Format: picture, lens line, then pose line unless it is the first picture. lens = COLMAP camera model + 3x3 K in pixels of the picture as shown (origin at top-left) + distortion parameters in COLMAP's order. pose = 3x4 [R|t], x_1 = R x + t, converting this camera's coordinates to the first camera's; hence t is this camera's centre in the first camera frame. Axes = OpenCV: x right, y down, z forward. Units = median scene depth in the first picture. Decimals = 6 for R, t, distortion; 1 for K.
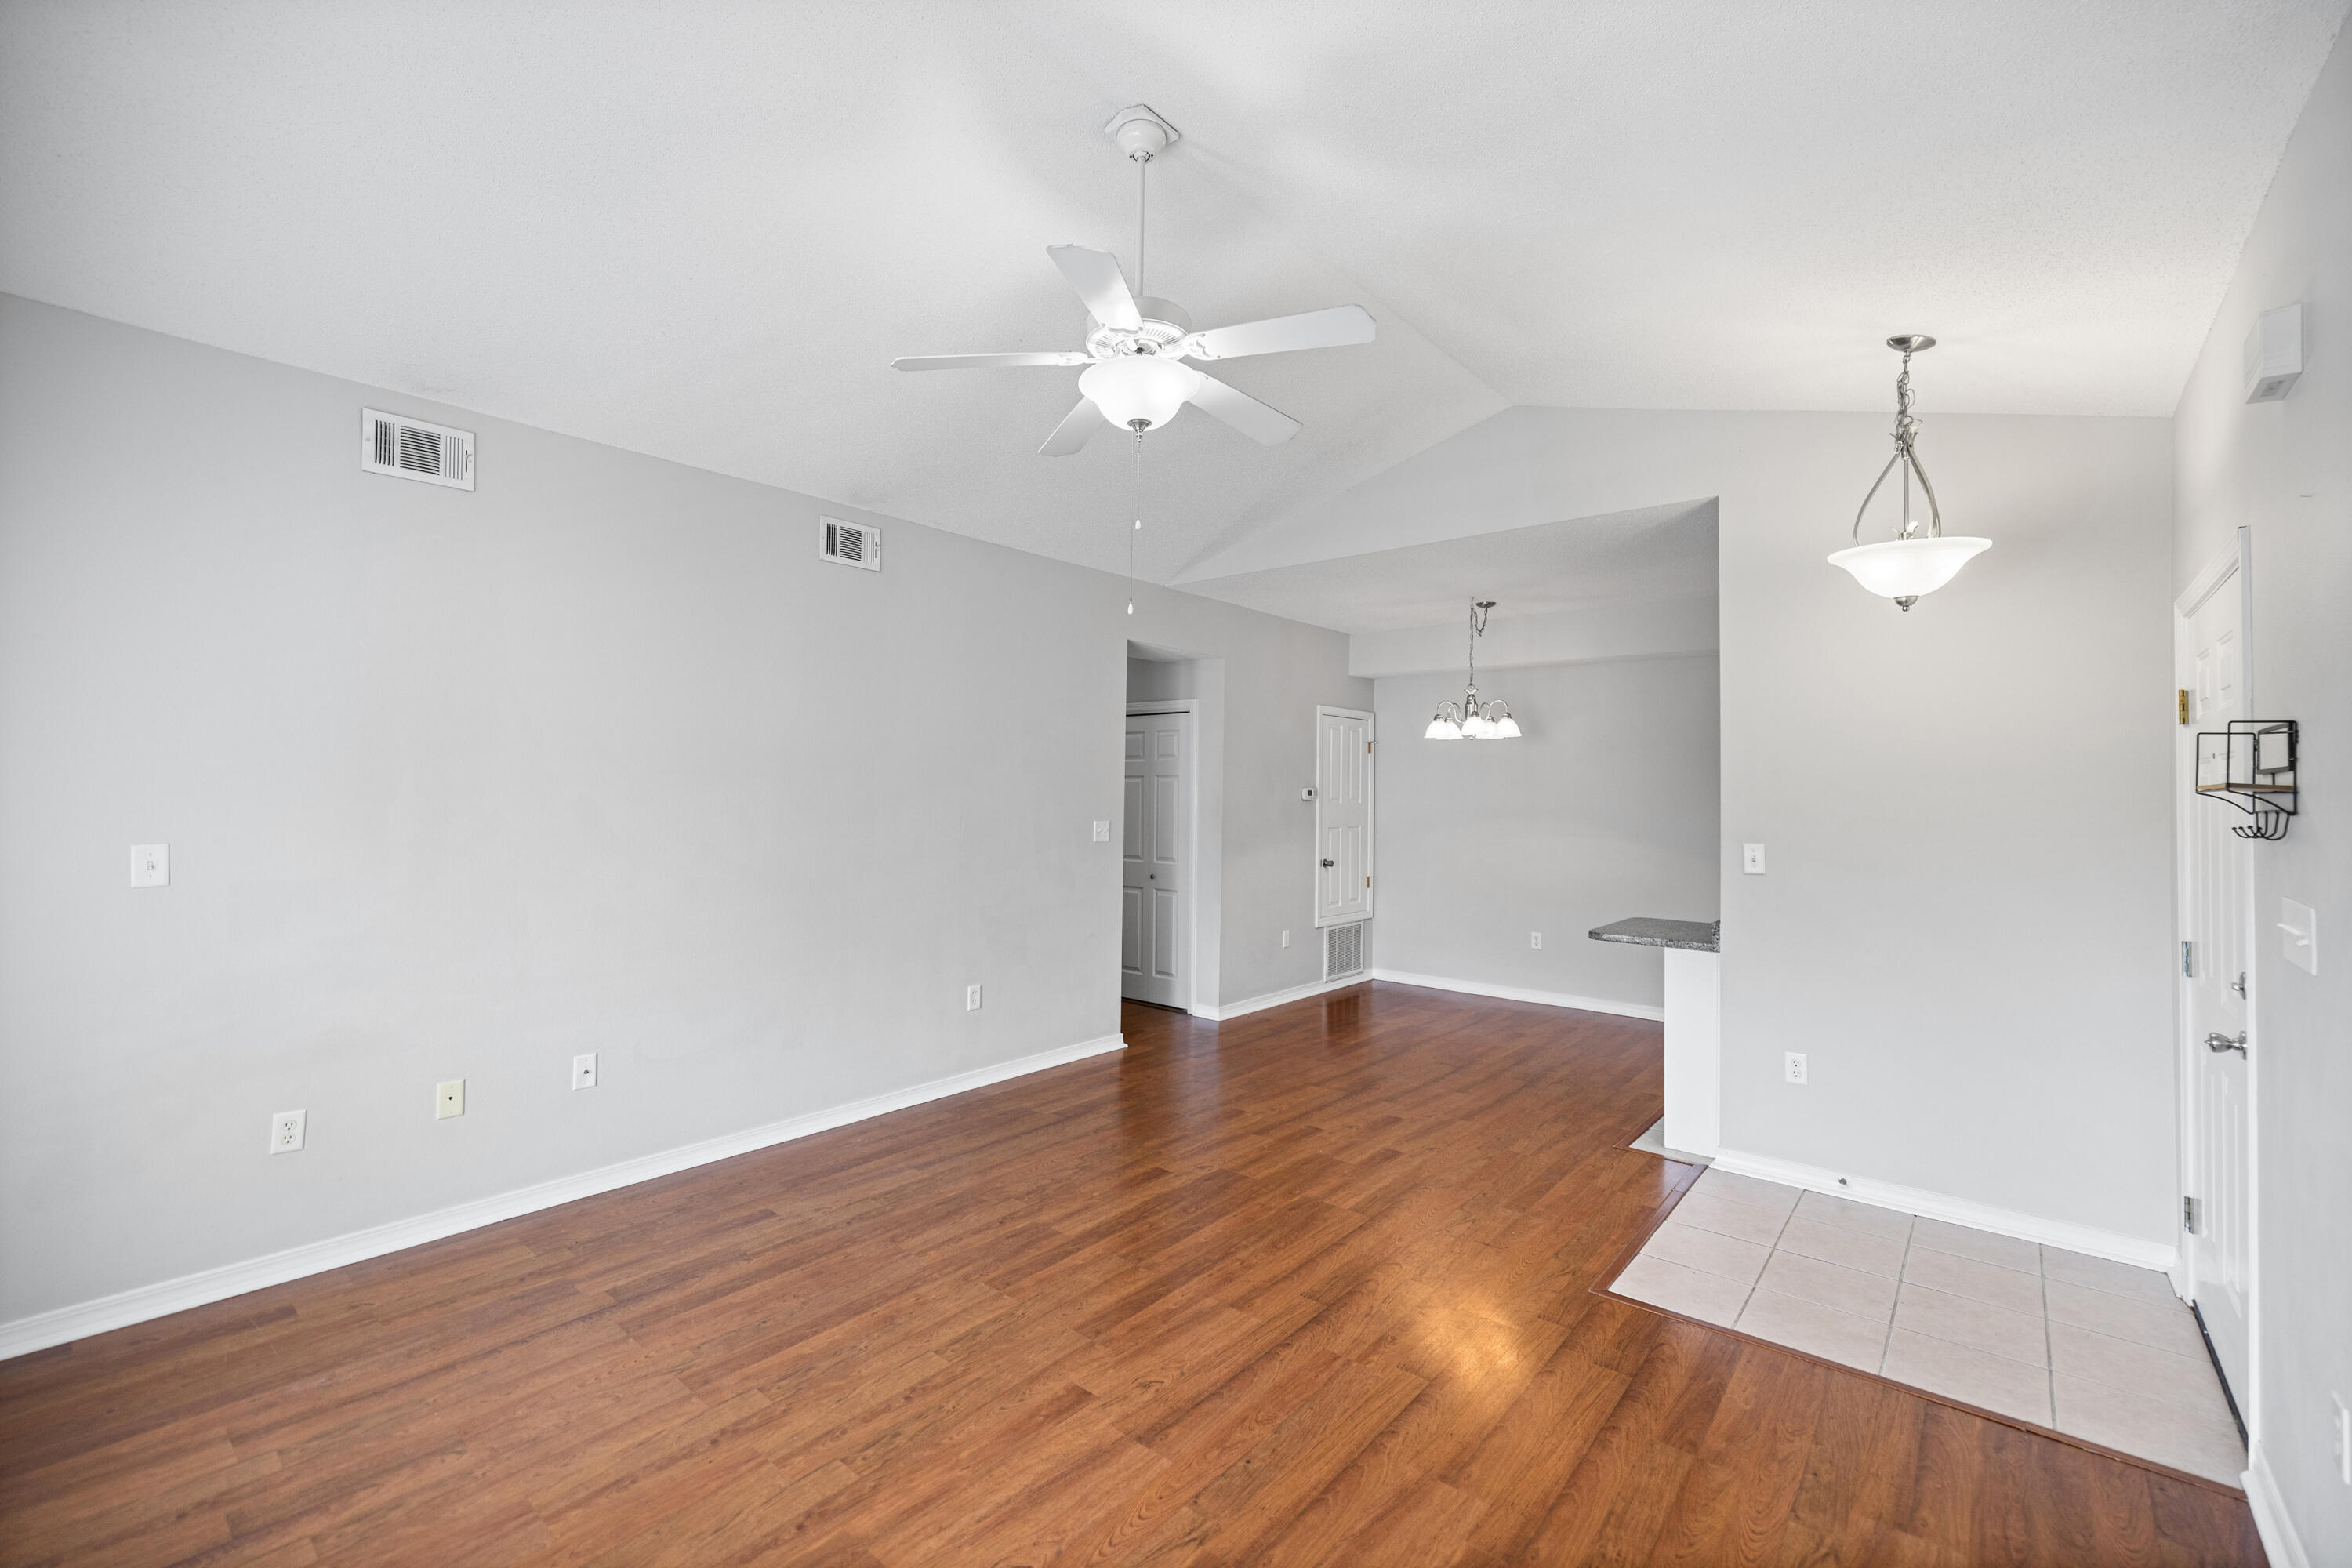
lens RADIAL K [[997.2, 0, 1159.9], [0, 997.2, 765.1], [0, 0, 1]] dist [0.001539, -0.000362]
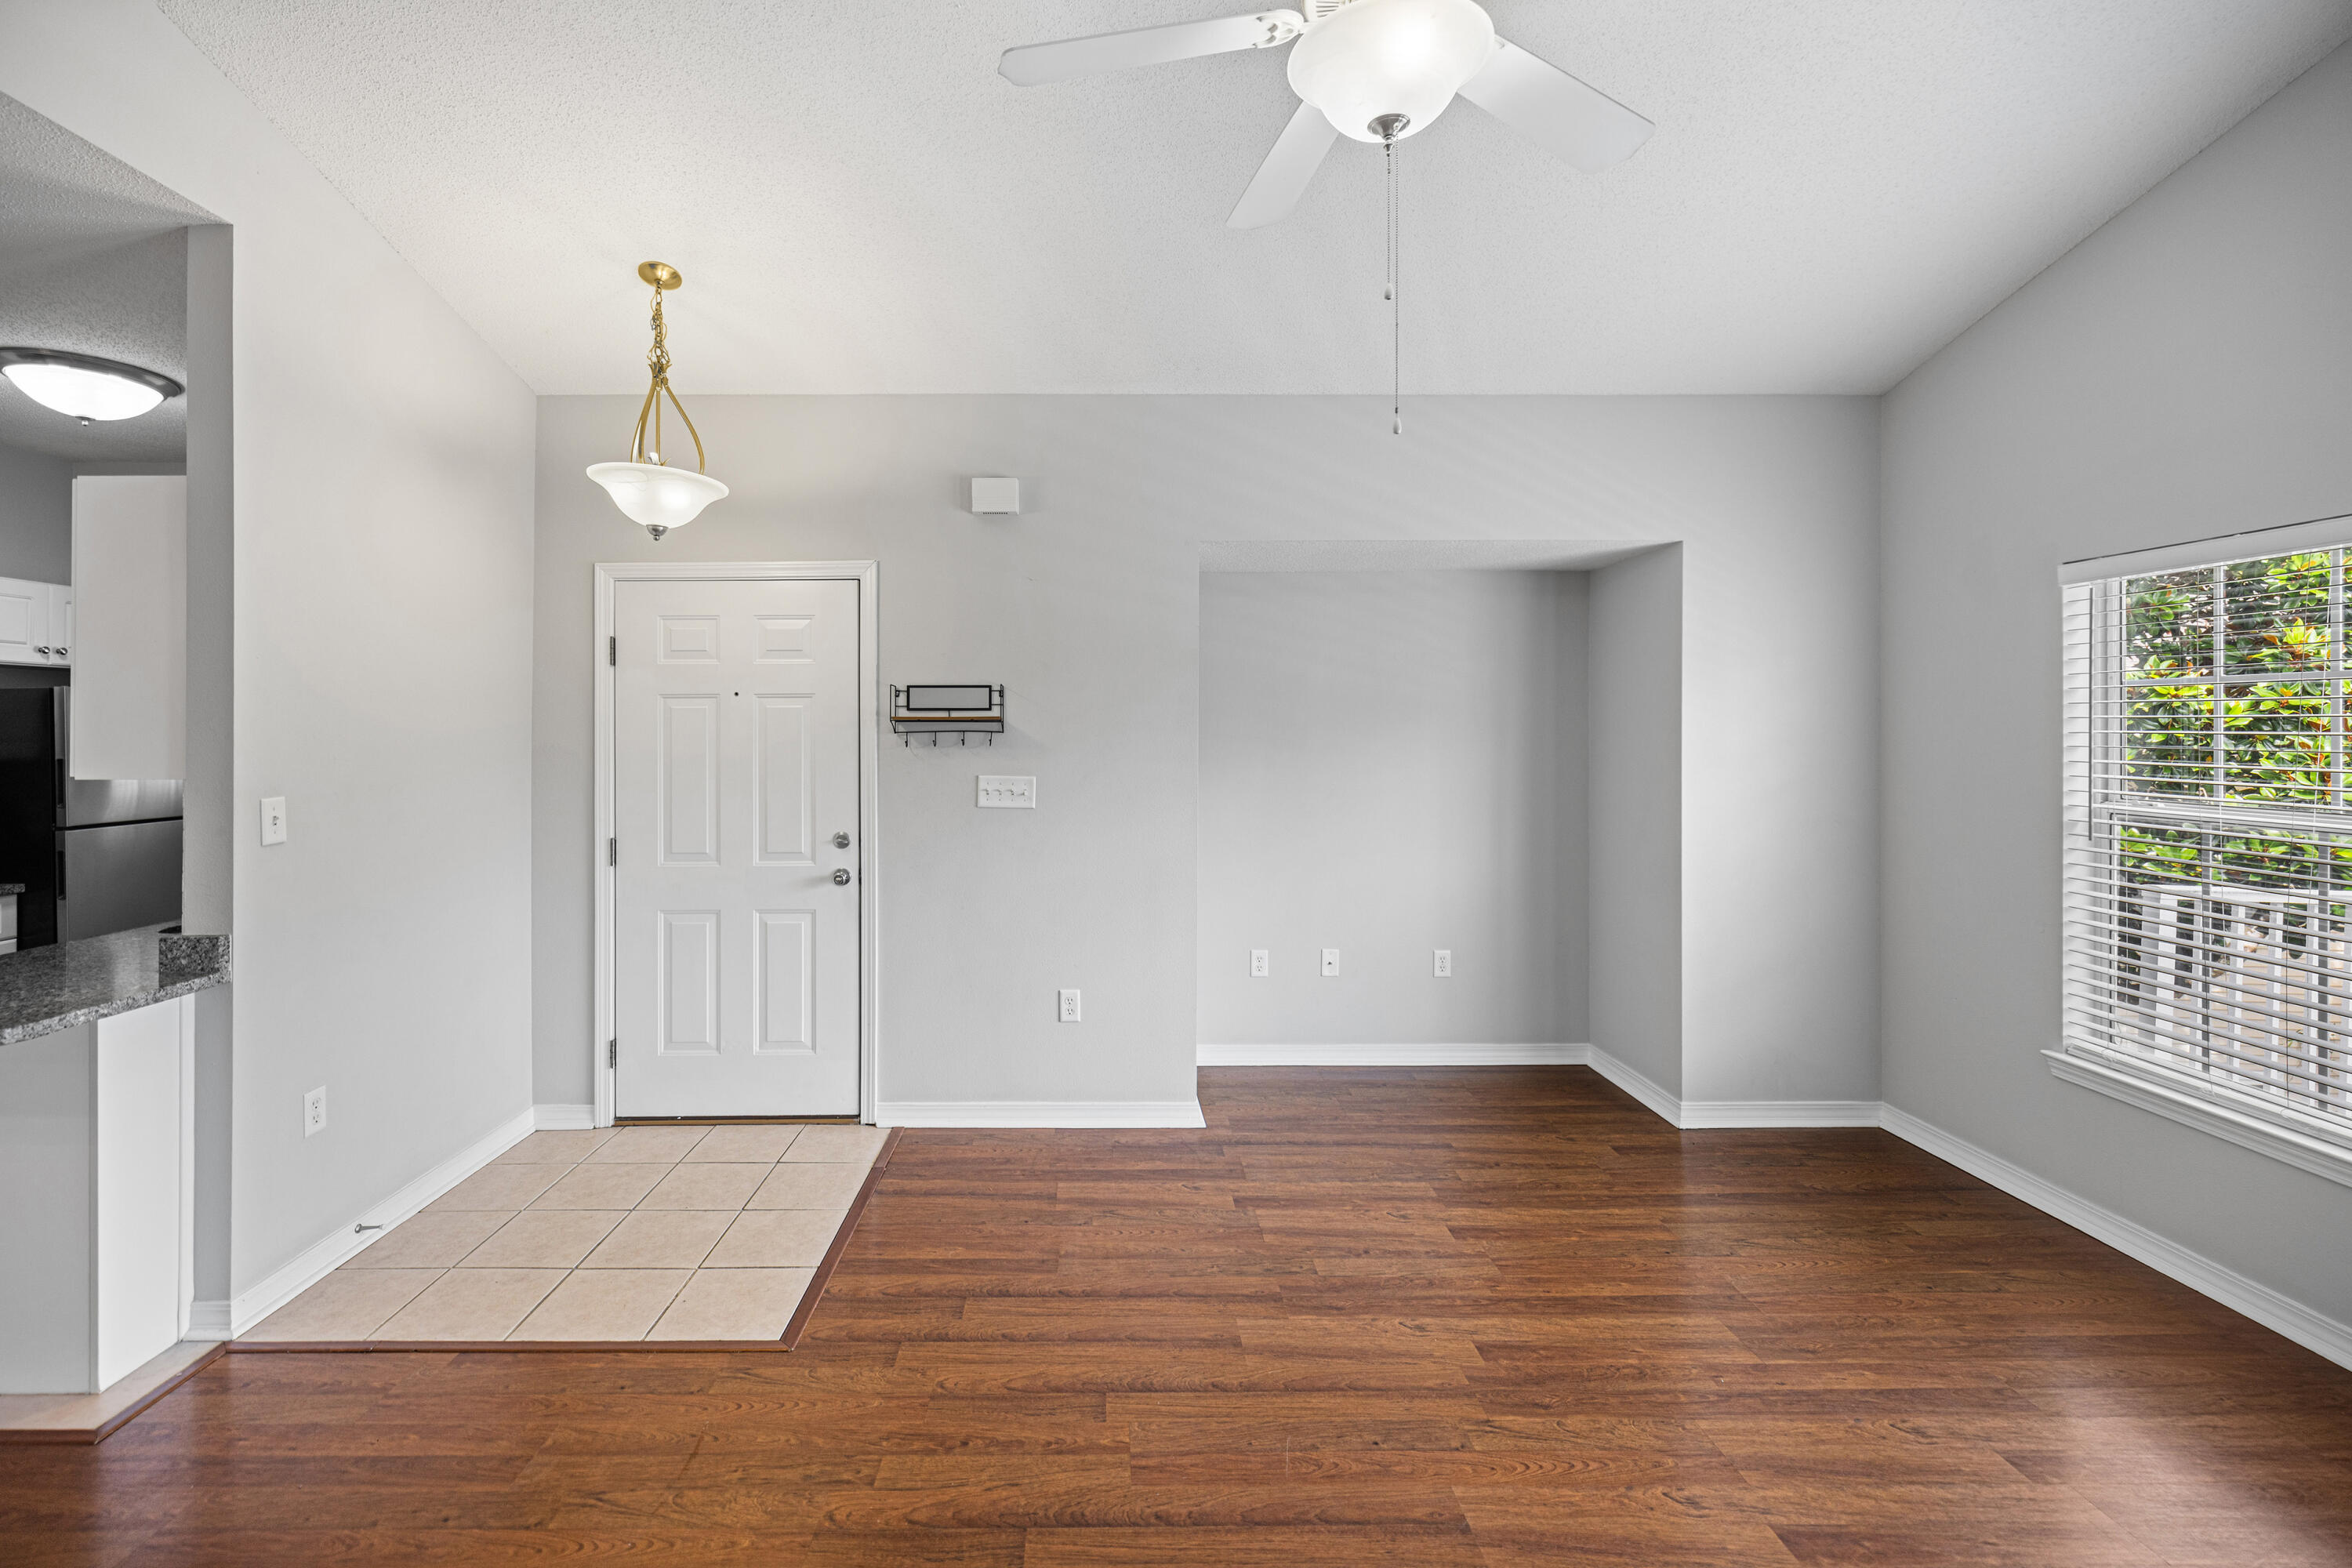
lens RADIAL K [[1016.9, 0, 1111.5], [0, 1016.9, 727.2], [0, 0, 1]] dist [0.003055, 0.000098]
pose [[-0.650887, -0.009317, 0.759118, -0.312810], [-0.026371, 0.999599, -0.010343, 0.030868], [-0.758717, -0.026750, -0.650871, 1.222918]]
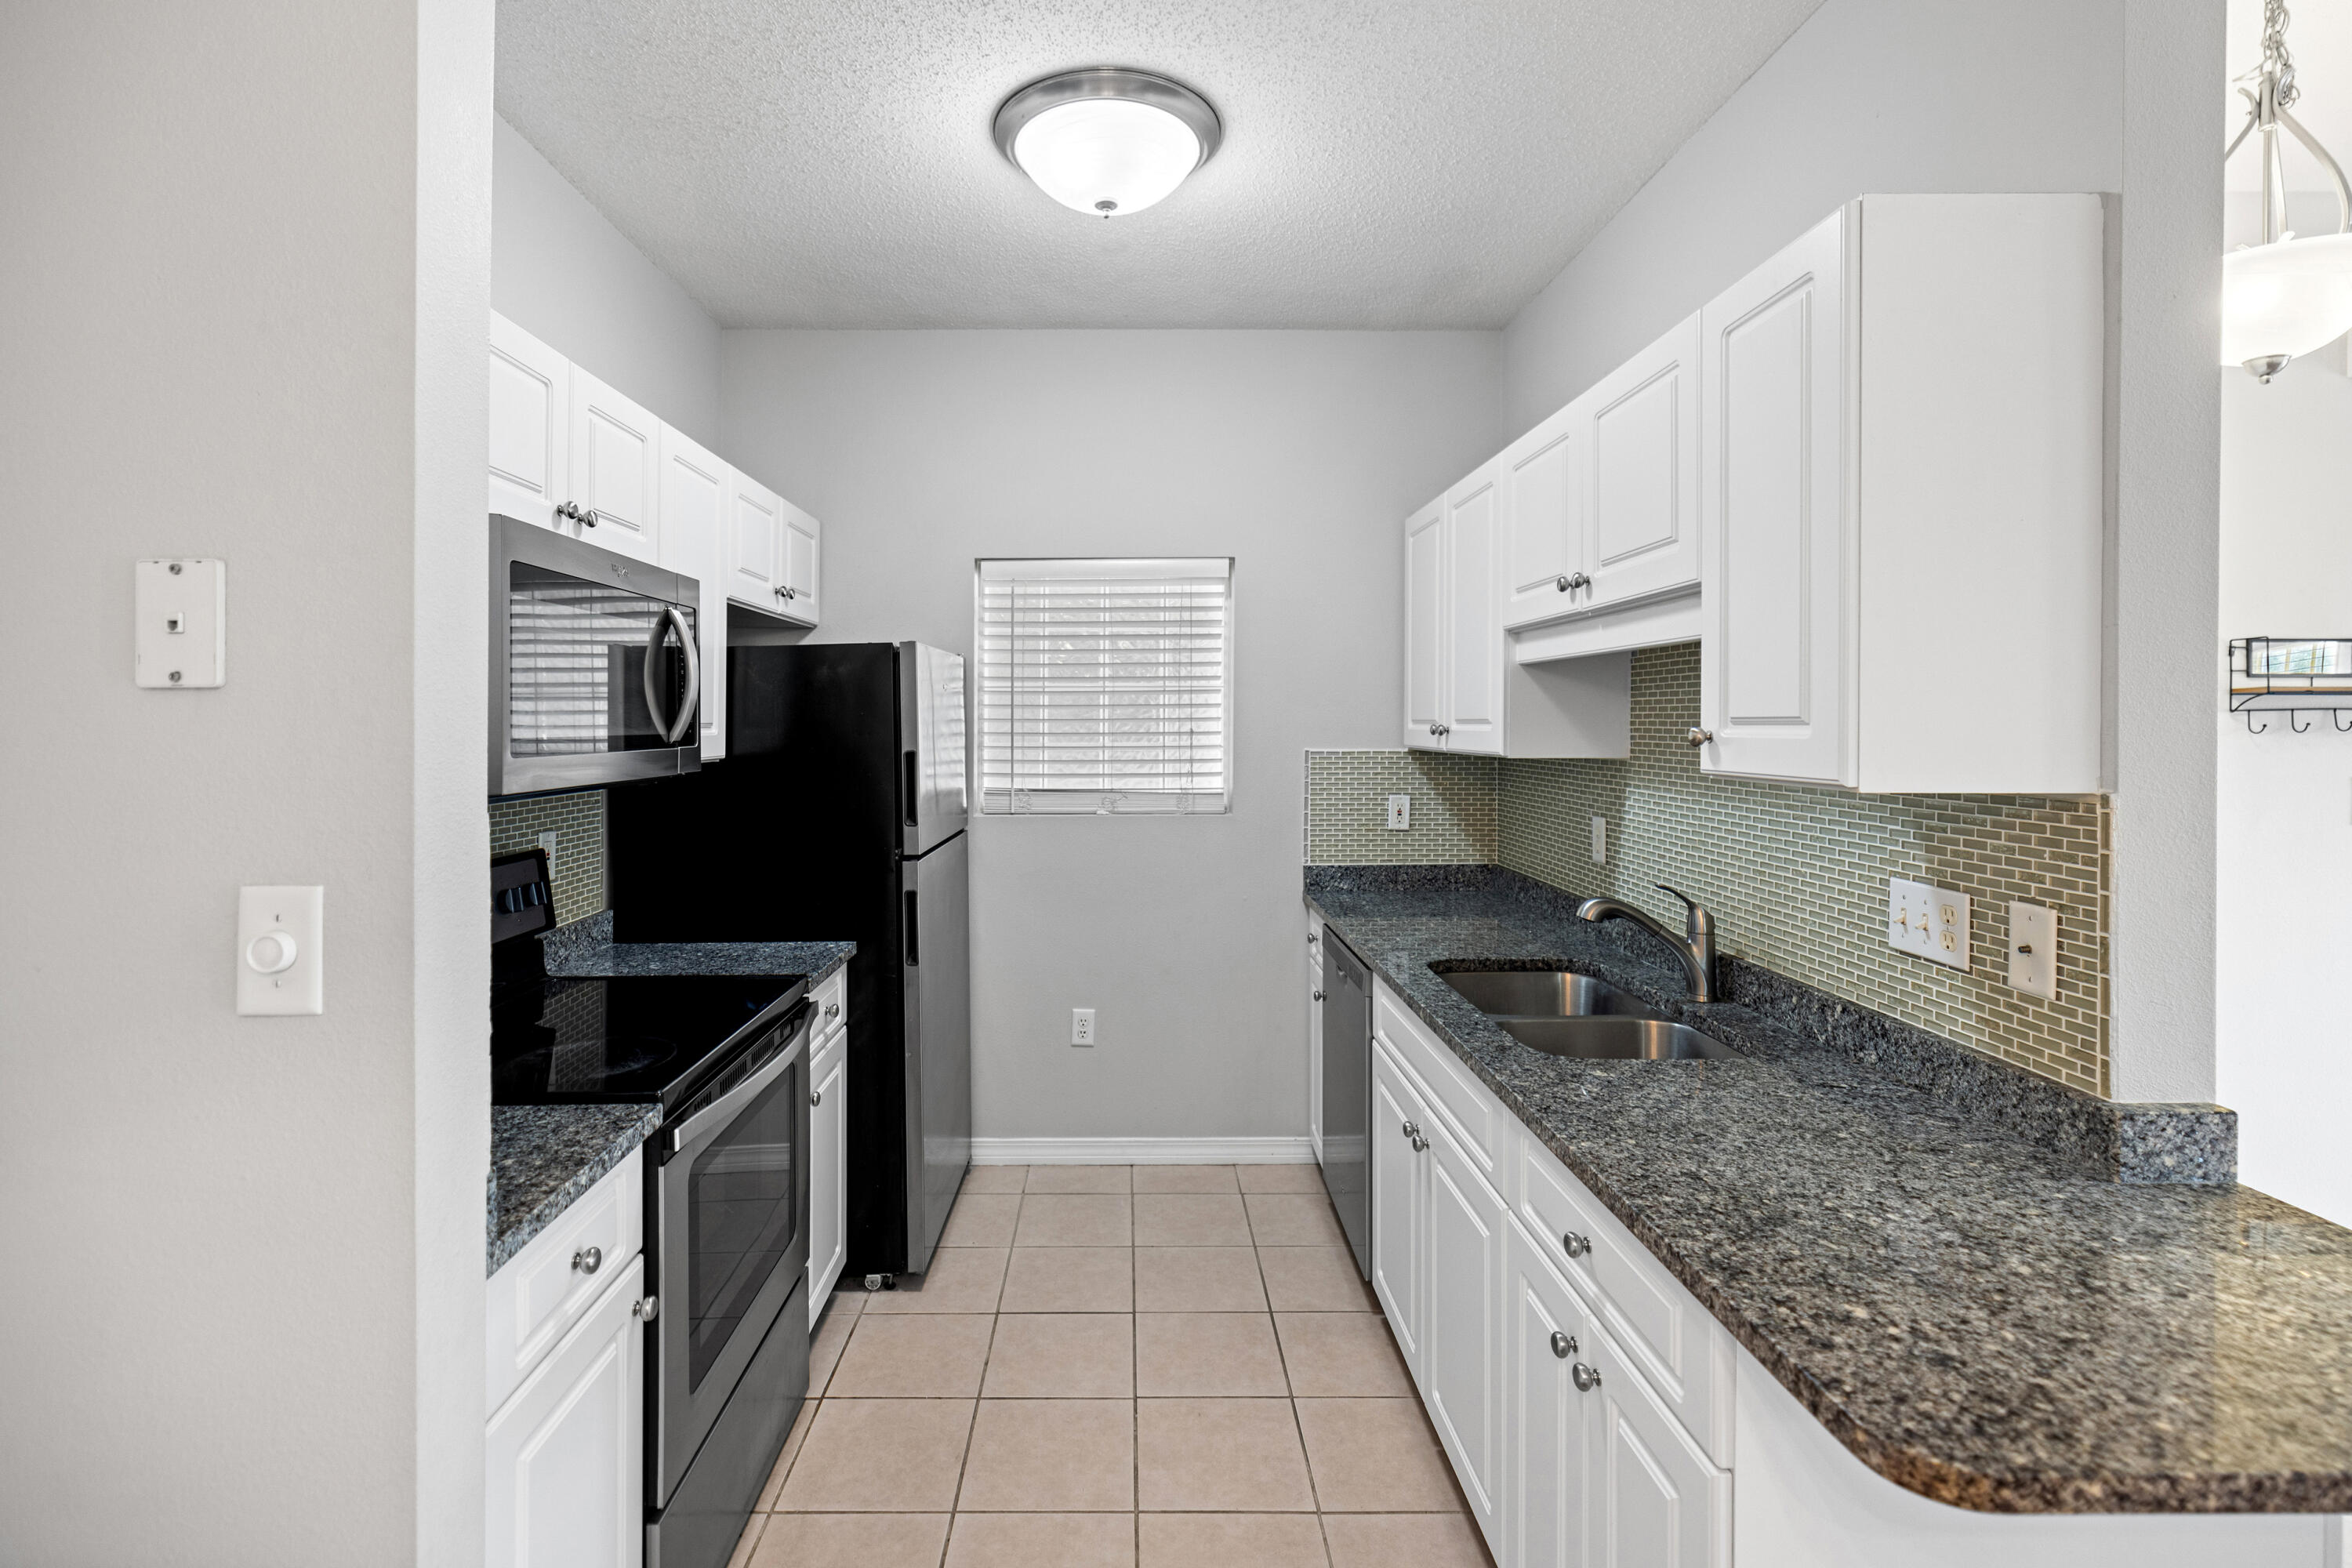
lens RADIAL K [[1088.4, 0, 1122.9], [0, 1088.4, 730.5], [0, 0, 1]] dist [0.001610, -0.000169]
pose [[-0.654643, -0.018884, 0.755702, 0.647195], [-0.025797, 0.999664, 0.002633, 0.064949], [-0.755498, -0.017771, -0.654910, 1.796142]]
